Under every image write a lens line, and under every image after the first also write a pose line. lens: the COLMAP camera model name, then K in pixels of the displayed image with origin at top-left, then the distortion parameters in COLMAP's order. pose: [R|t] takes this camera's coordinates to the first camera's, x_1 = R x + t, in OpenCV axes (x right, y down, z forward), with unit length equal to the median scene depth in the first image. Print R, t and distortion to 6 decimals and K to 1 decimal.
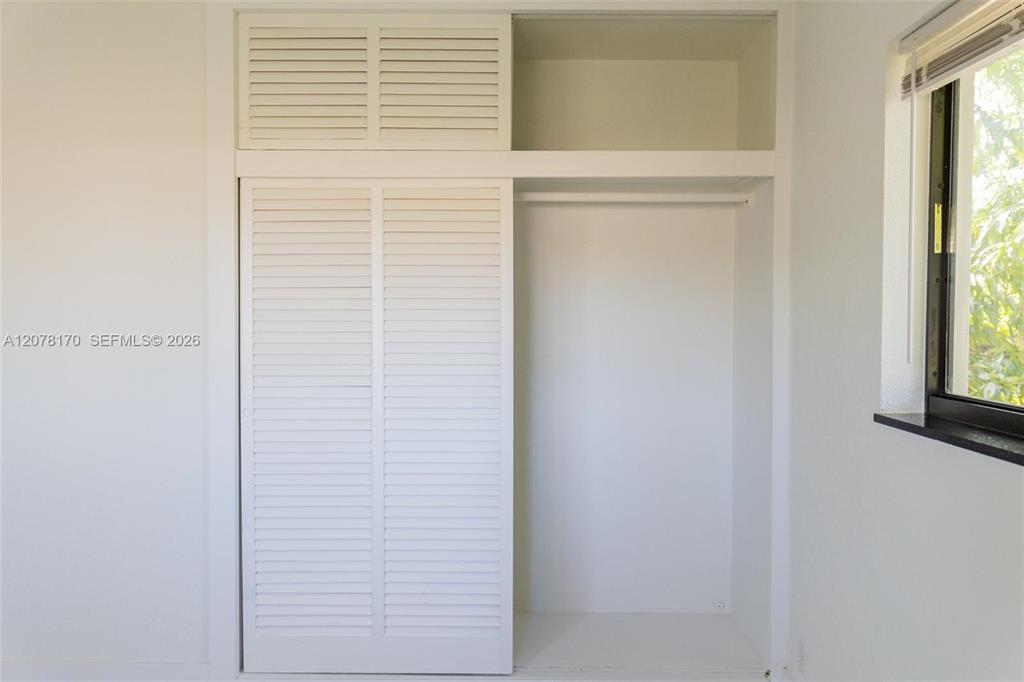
lens RADIAL K [[842.0, 0, 494.7], [0, 842.0, 343.9], [0, 0, 1]] dist [-0.000144, 0.003751]
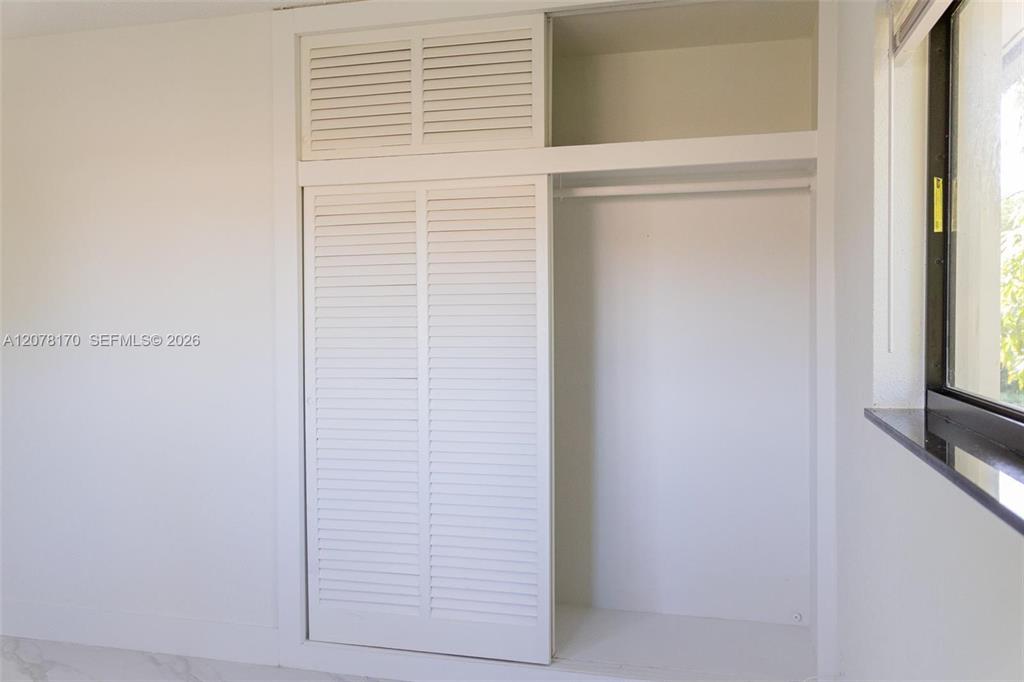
lens RADIAL K [[842.0, 0, 494.7], [0, 842.0, 343.9], [0, 0, 1]] dist [-0.000144, 0.003751]
pose [[0.967816, -0.001655, -0.251654, 0.214233], [0.000575, 0.999990, -0.004364, 0.011775], [0.251659, 0.004079, 0.967807, 0.003472]]
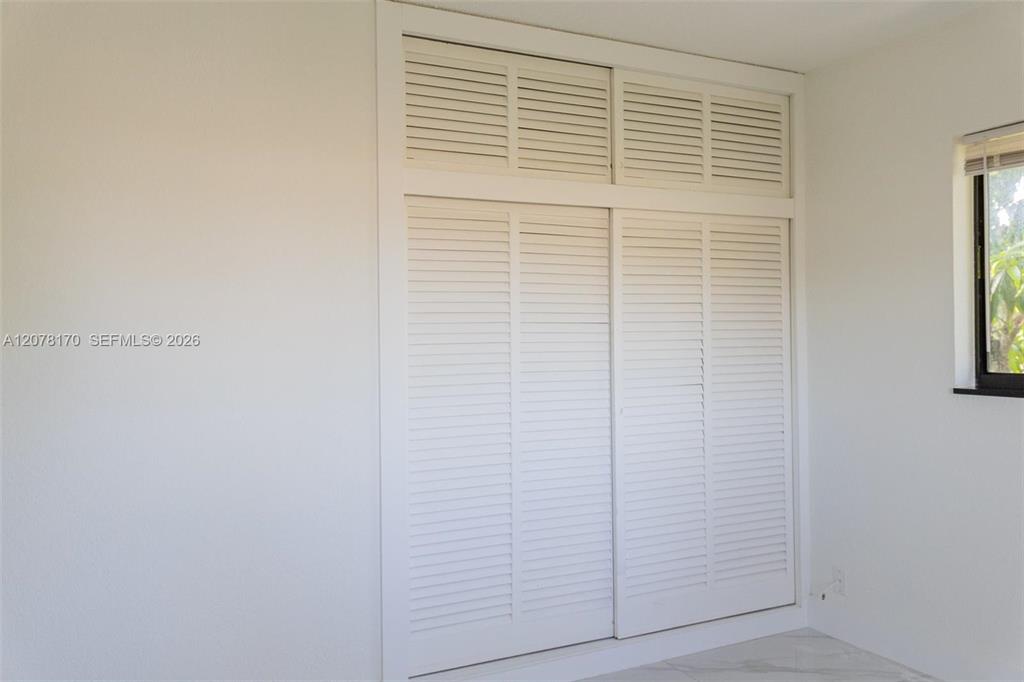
lens RADIAL K [[871.6, 0, 512.0], [0, 871.6, 341.0], [0, 0, 1]] dist [-0.004901, -0.002124]
pose [[0.886065, -0.015965, 0.463287, -0.991673], [0.030617, 0.999240, -0.024122, 0.010561], [-0.462549, 0.035558, 0.885880, 0.006394]]
